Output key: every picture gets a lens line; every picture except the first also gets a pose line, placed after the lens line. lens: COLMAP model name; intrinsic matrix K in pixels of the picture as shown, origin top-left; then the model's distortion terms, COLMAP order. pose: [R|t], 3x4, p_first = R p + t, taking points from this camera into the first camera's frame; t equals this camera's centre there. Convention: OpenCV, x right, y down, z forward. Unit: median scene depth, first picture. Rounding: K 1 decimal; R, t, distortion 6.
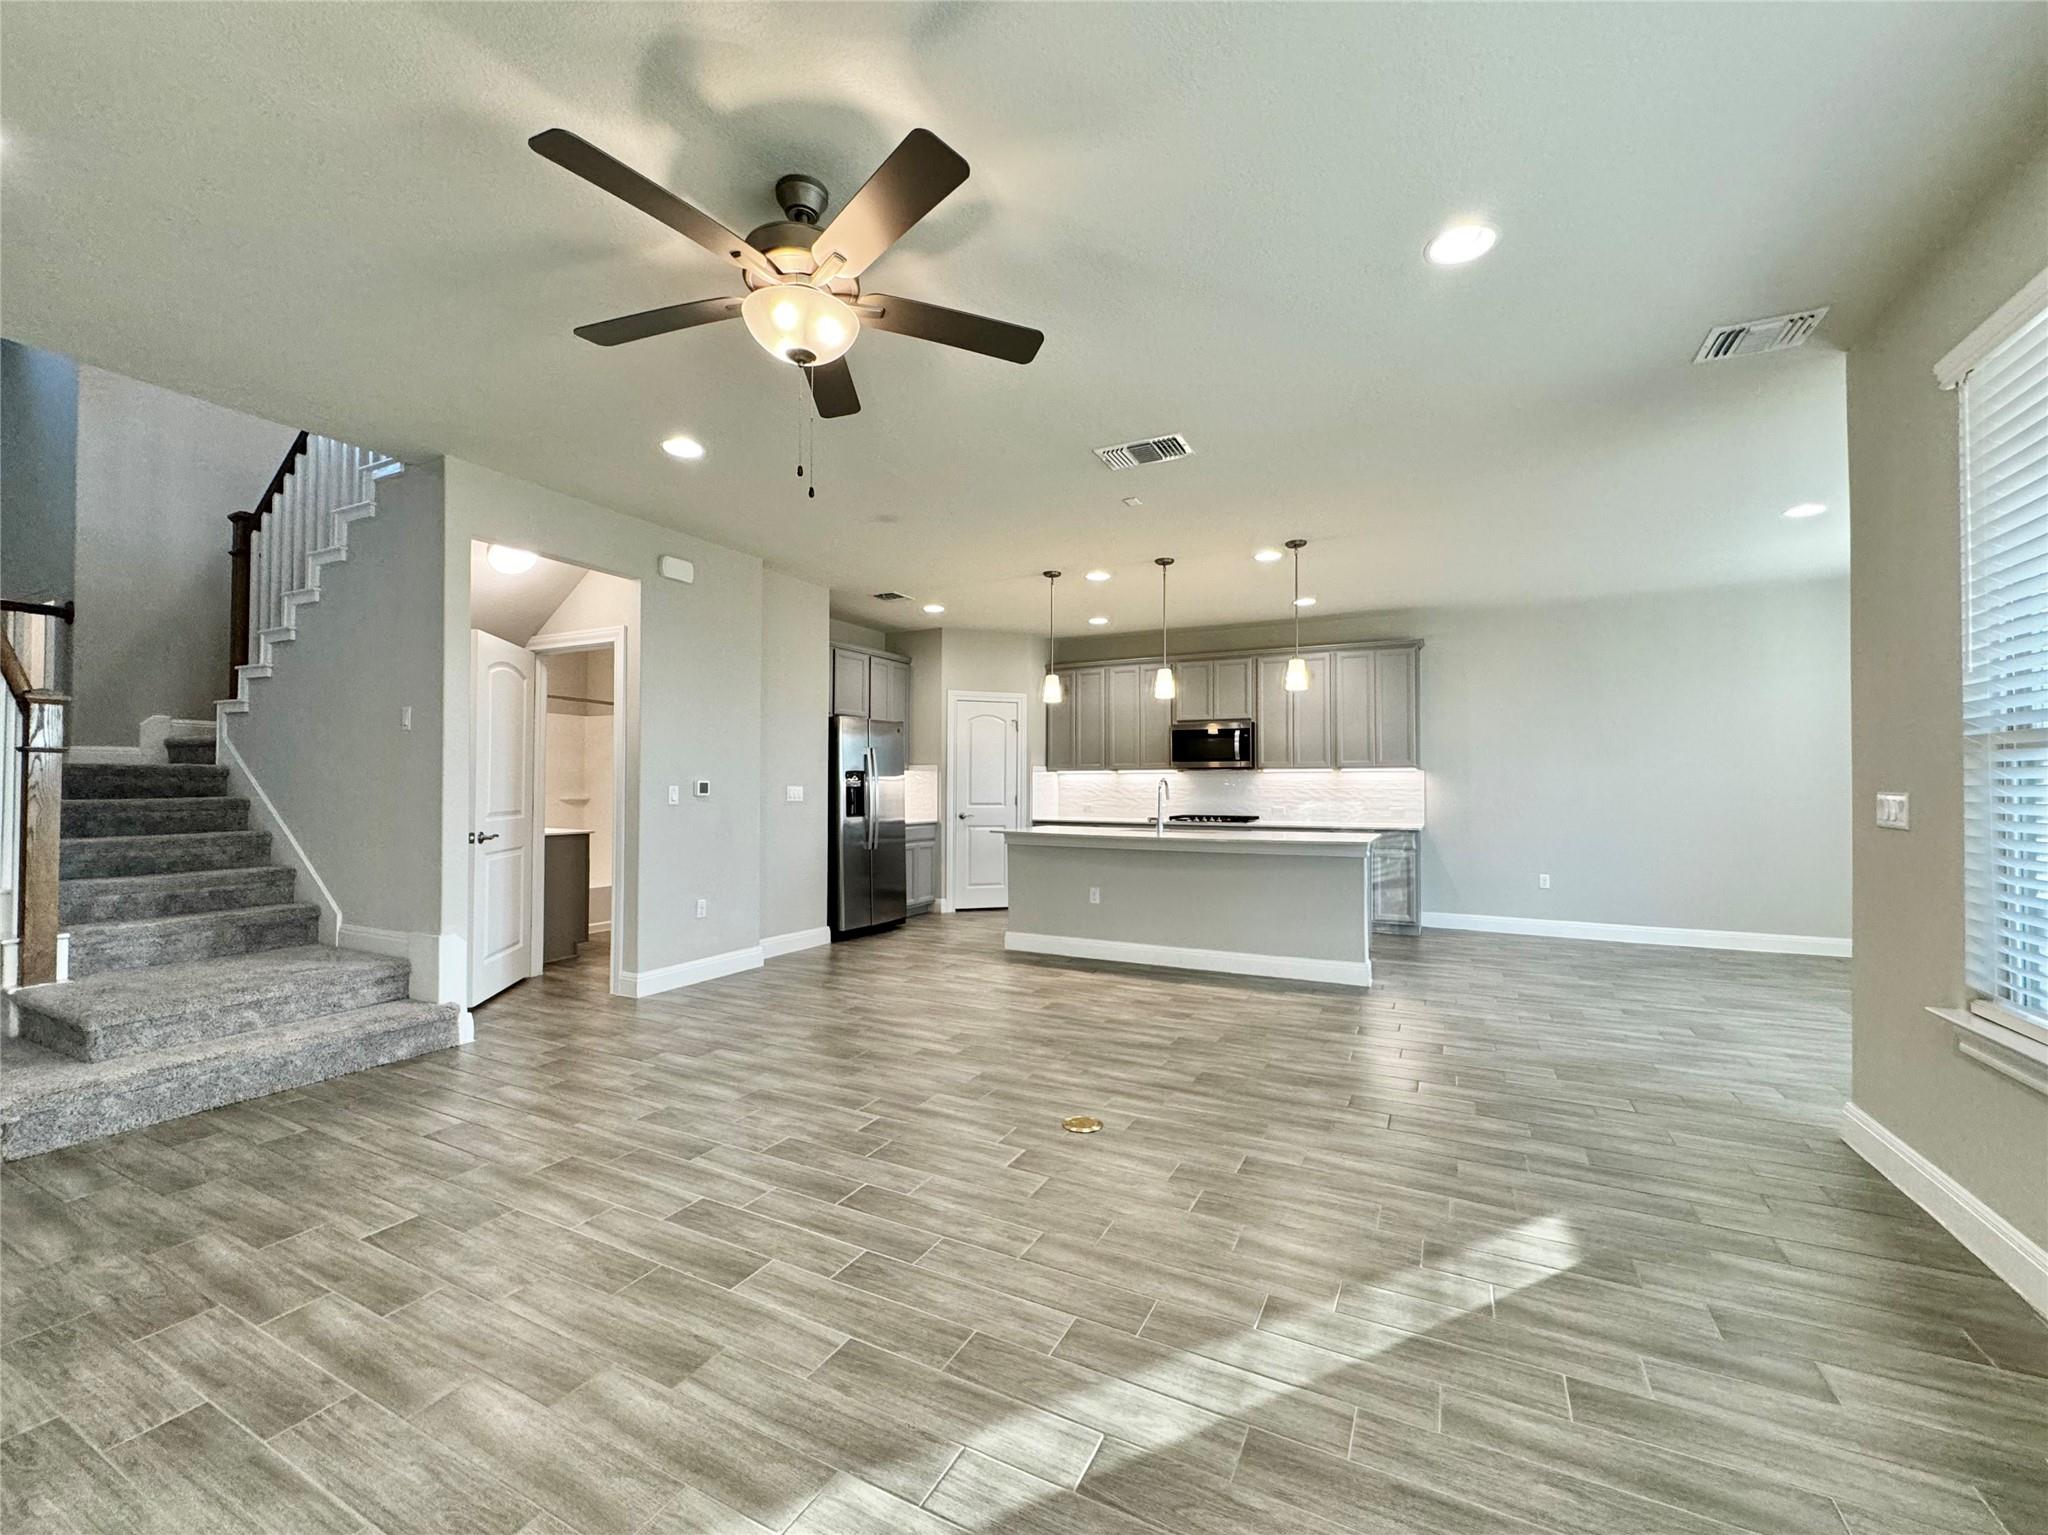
lens RADIAL K [[836.5, 0, 1021.6], [0, 836.5, 773.7], [0, 0, 1]] dist [-0.001364, -0.000060]
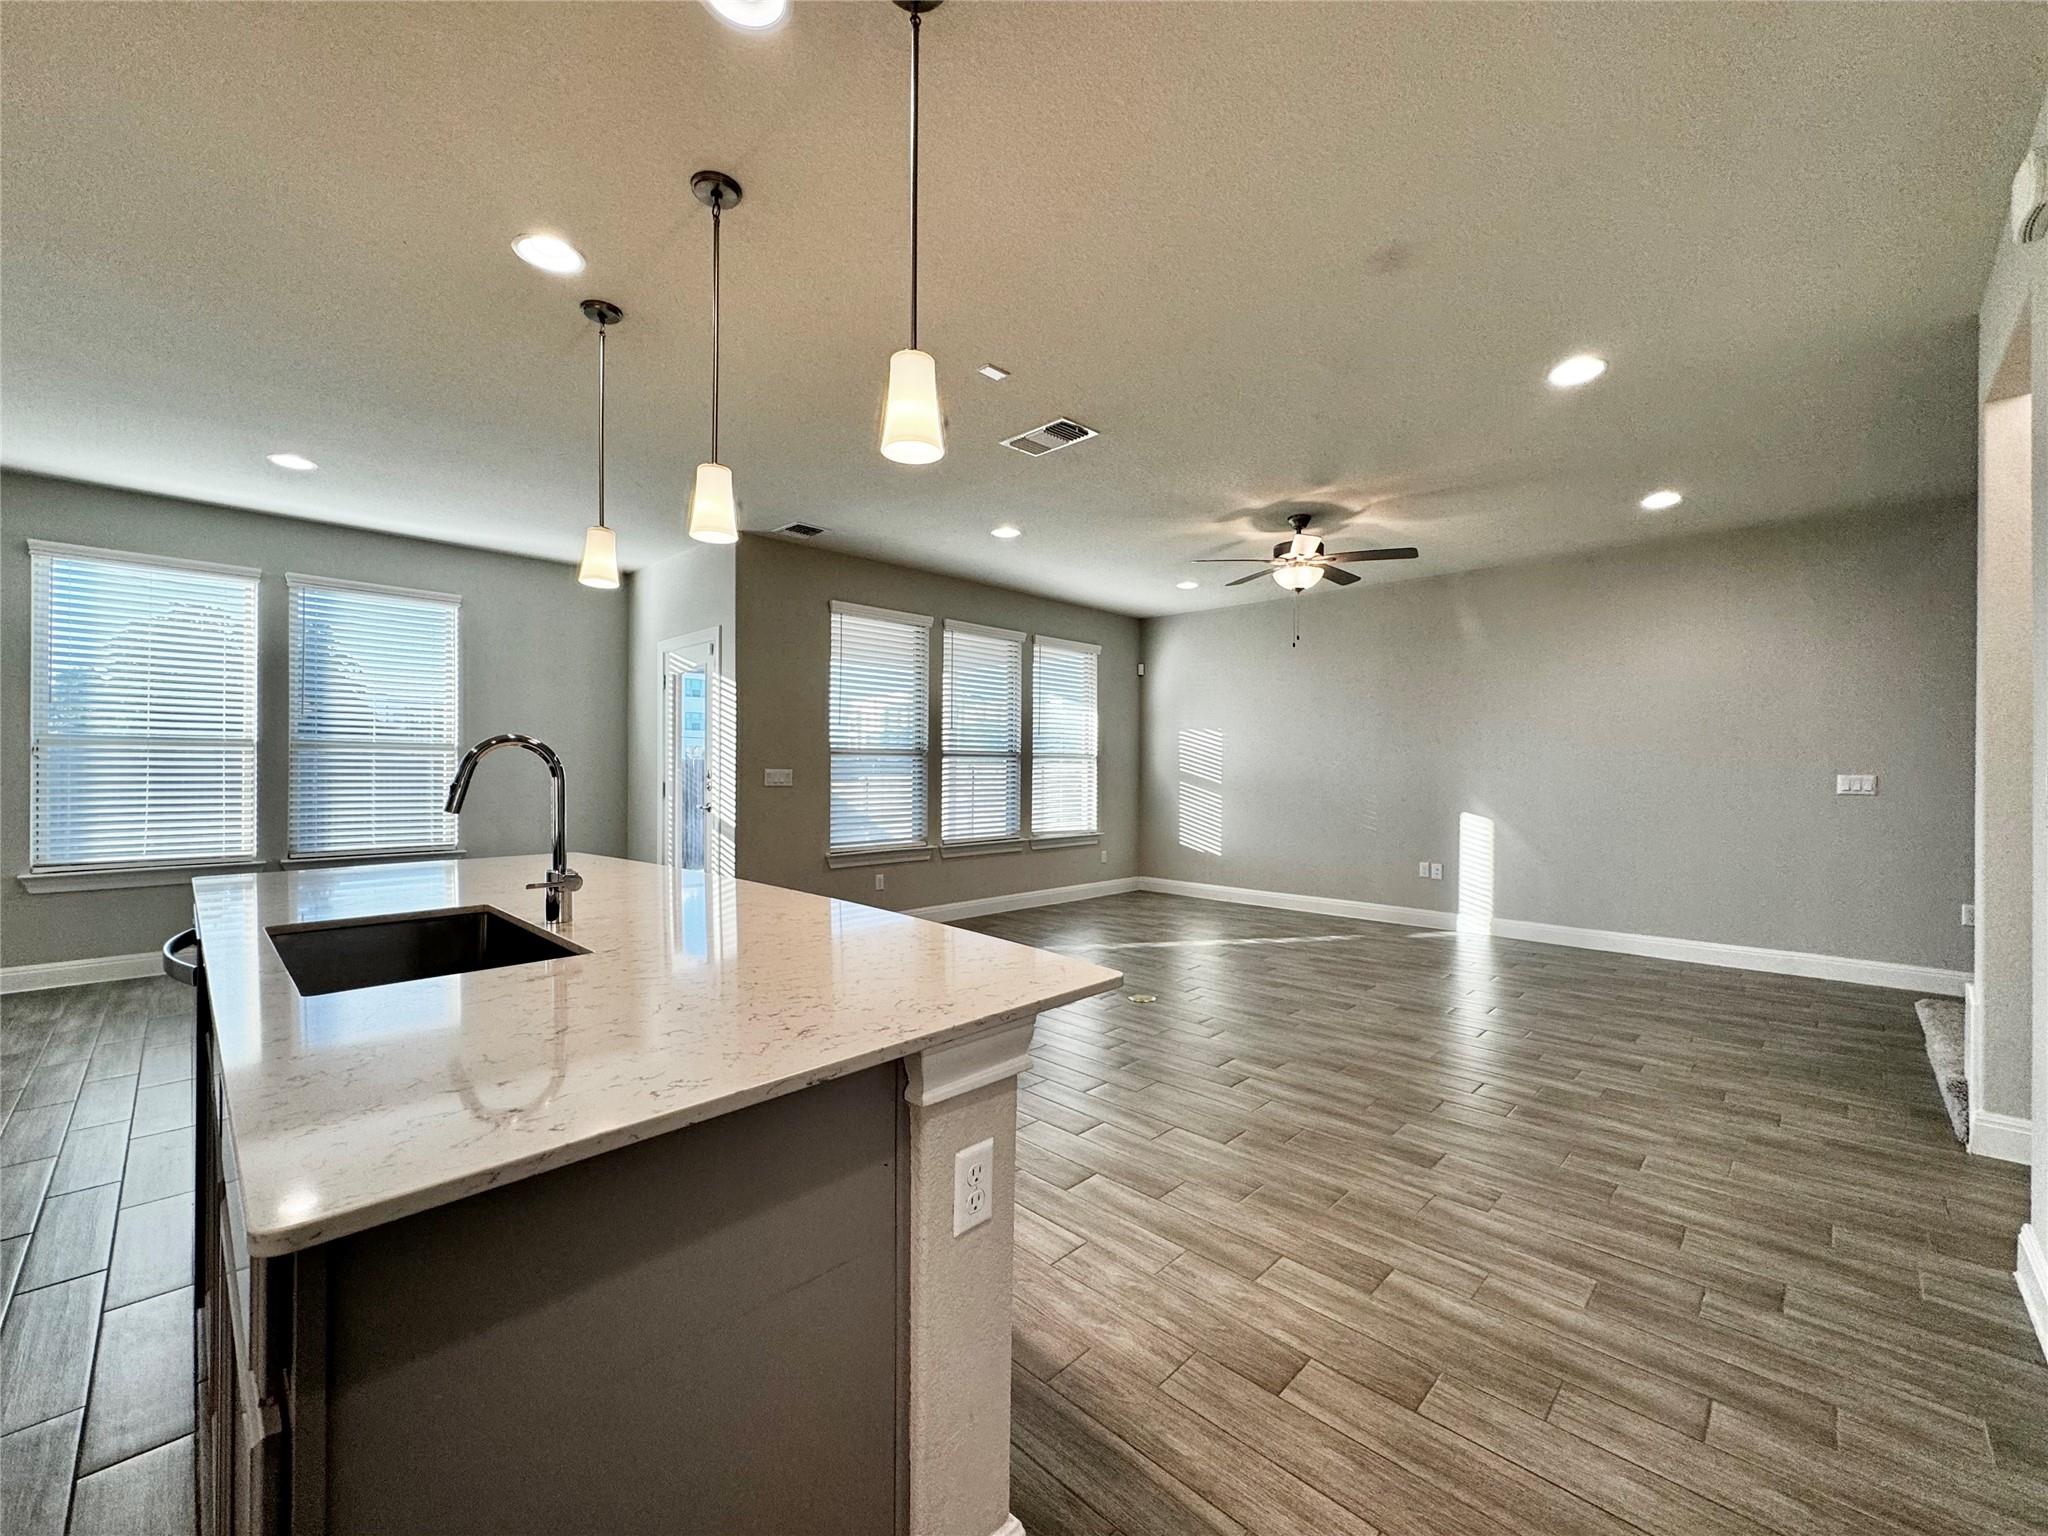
lens RADIAL K [[822.6, 0, 1024.0], [0, 822.6, 768.0], [0, 0, 1]] dist [0.000205, -0.000270]
pose [[-0.954052, -0.007549, 0.299546, -0.070282], [-0.012726, 0.999801, -0.015336, 0.016599], [-0.299371, -0.018444, -0.953959, 1.094322]]
